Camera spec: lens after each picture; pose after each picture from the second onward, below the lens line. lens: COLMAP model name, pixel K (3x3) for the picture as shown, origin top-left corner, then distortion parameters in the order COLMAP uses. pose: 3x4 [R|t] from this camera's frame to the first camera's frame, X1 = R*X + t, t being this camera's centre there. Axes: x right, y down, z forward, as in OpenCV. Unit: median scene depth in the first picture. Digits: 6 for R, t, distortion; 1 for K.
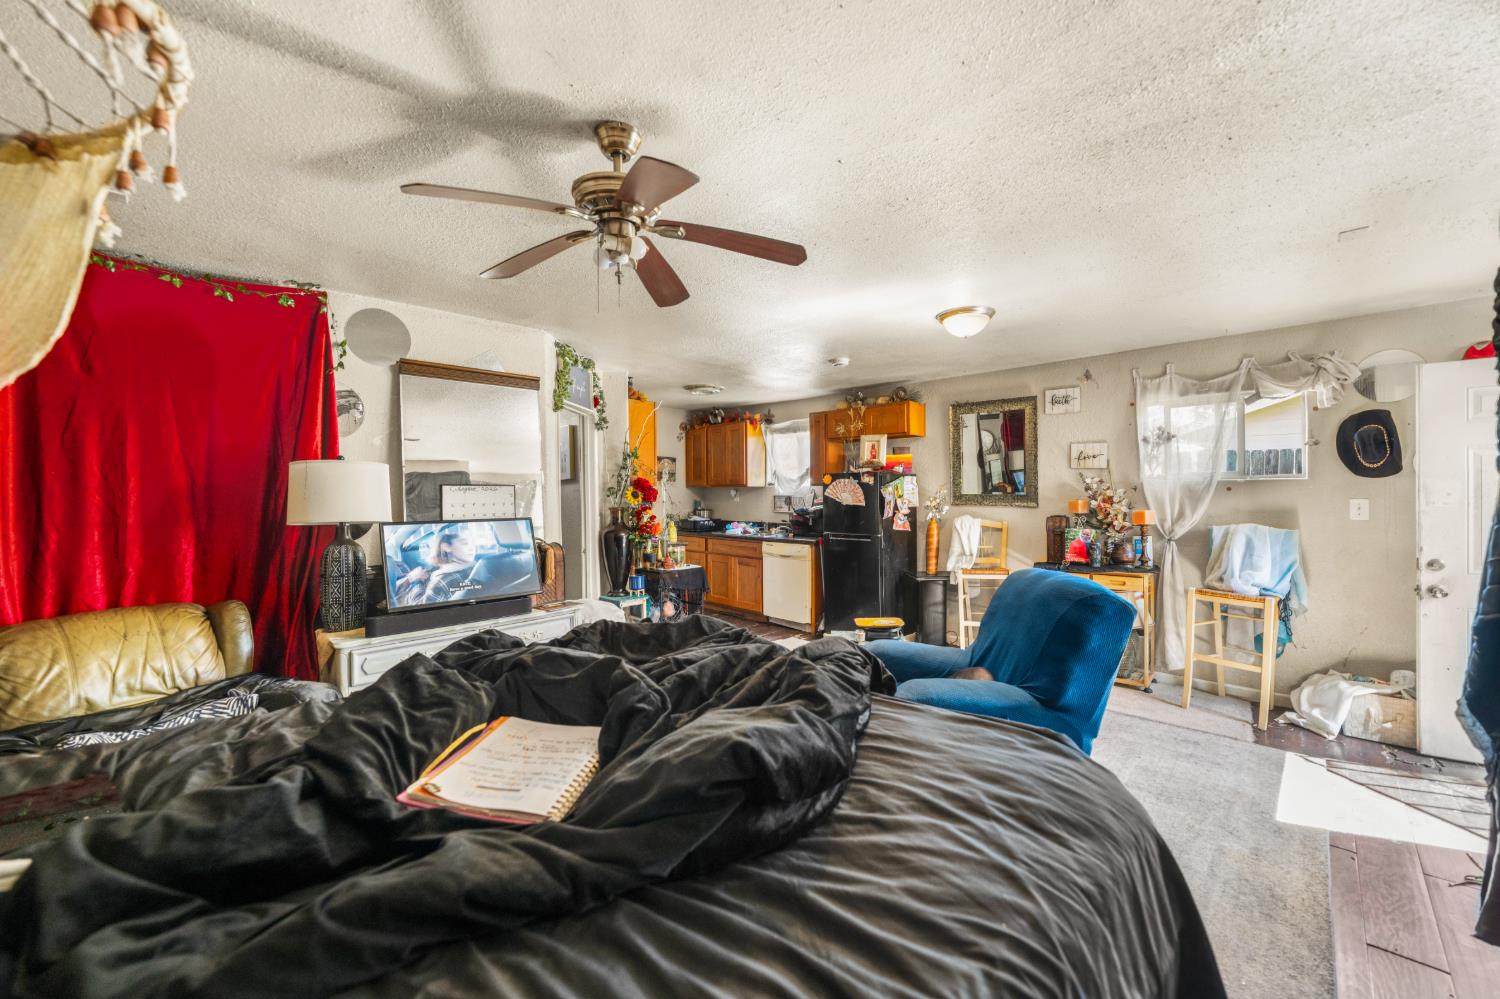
lens RADIAL K [[589.5, 0, 739.3], [0, 589.5, 501.5], [0, 0, 1]] dist [0.001082, -0.000770]
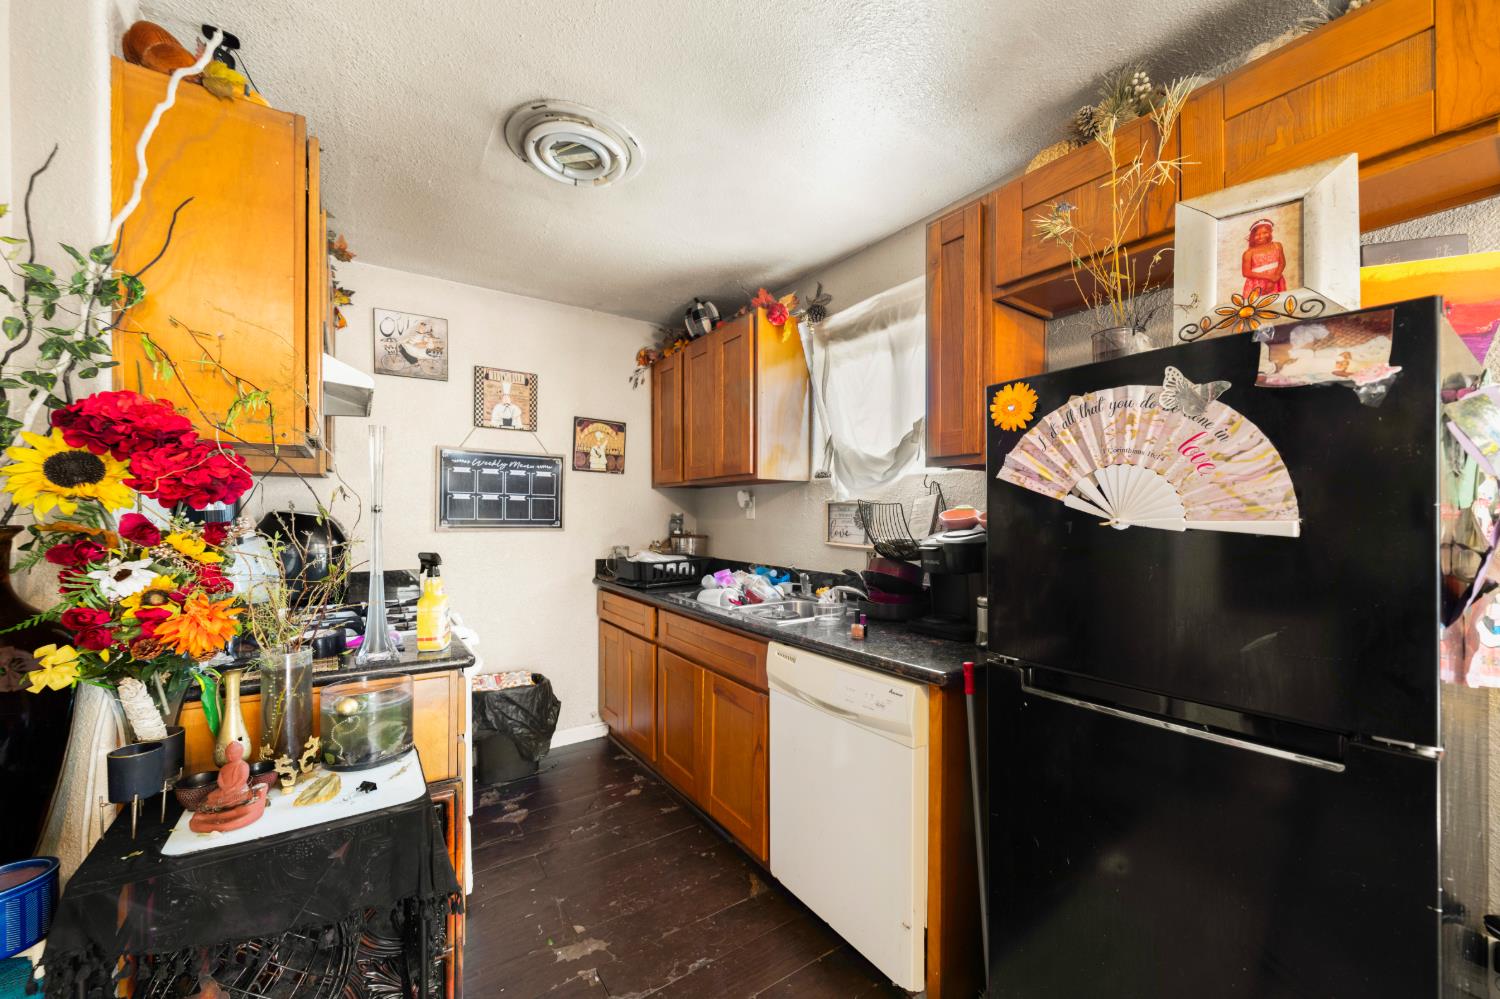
lens RADIAL K [[562.0, 0, 746.8], [0, 562.0, 521.7], [0, 0, 1]] dist [-0.001156, -0.000194]
pose [[0.982783, 0.011440, -0.184407, 0.076019], [-0.012315, 0.999918, -0.003602, 0.004453], [0.184351, 0.005811, 0.982843, 0.641391]]
